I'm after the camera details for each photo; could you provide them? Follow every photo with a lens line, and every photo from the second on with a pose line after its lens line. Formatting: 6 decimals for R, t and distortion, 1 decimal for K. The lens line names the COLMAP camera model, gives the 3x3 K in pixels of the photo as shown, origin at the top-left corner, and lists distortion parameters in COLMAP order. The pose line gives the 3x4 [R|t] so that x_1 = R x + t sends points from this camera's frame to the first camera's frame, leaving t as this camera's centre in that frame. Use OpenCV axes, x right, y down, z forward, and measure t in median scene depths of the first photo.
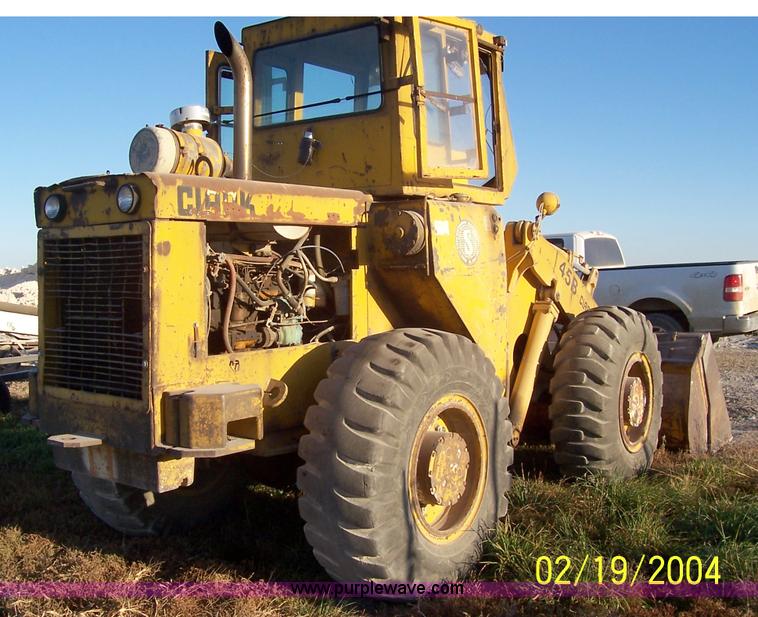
lens RADIAL K [[904.0, 0, 398.6], [0, 904.0, 304.8], [0, 0, 1]] dist [-0.161478, 0.010905]
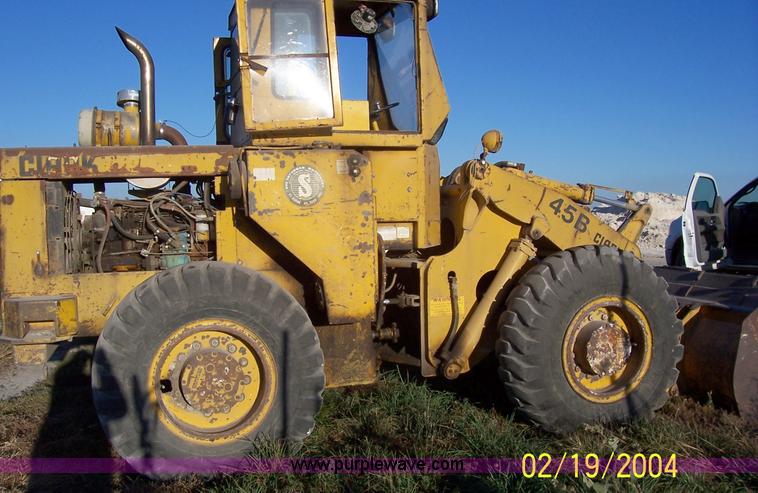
lens RADIAL K [[768.7, 0, 379.0], [0, 768.7, 246.5], [0, 0, 1]] dist [-0.209463, 0.208403]
pose [[0.795103, 0.031170, -0.605672, 0.915967], [-0.015341, 0.999392, 0.031294, -0.032145], [0.606280, -0.015591, 0.795099, 0.388044]]
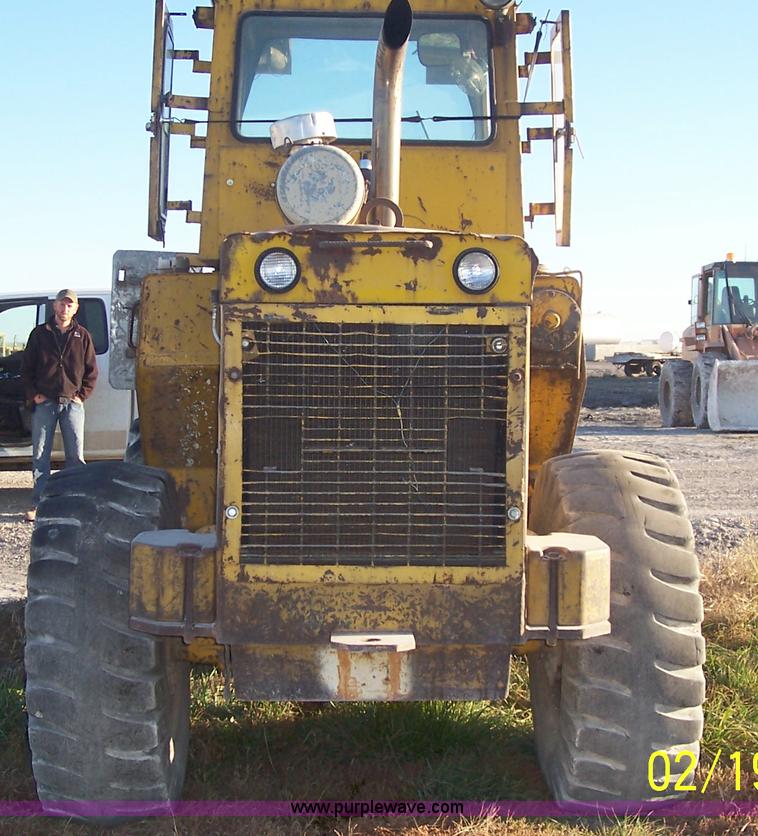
lens RADIAL K [[1584.0, 0, 379.0], [0, 1584.0, 418.0], [0, 0, 1]] dist [-0.089423, -0.257677]
pose [[0.767015, -0.018071, 0.641374, -0.909584], [0.008354, 0.999800, 0.018180, -0.024193], [-0.641574, -0.008586, 0.767013, 0.100244]]
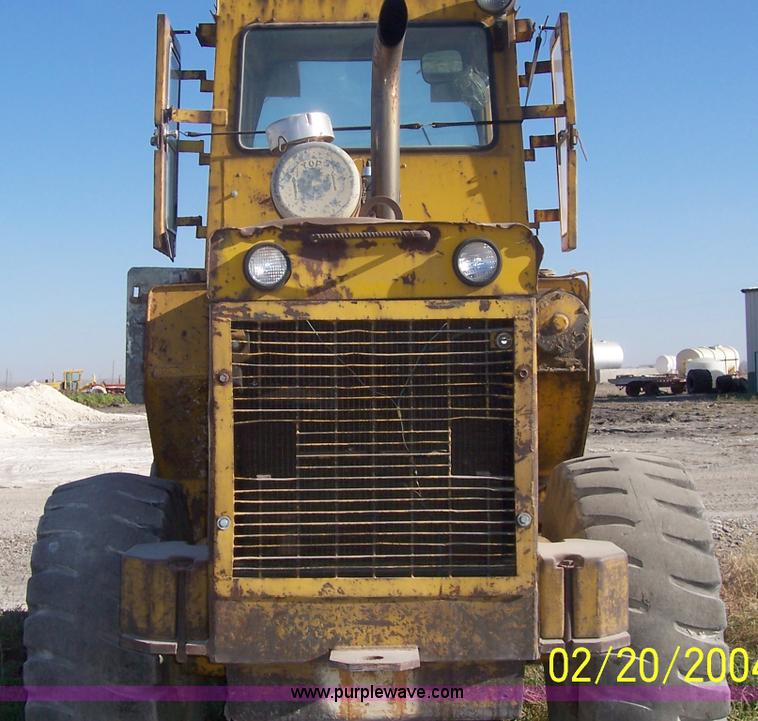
lens RADIAL K [[1368.2, 0, 324.8], [0, 1368.2, 361.2], [0, 0, 1]] dist [-0.158601, 0.157318]
pose [[0.806205, 0.001058, 0.591636, -0.778888], [0.027937, 0.998815, -0.039856, -0.009960], [-0.590977, 0.048661, 0.805219, 0.225613]]
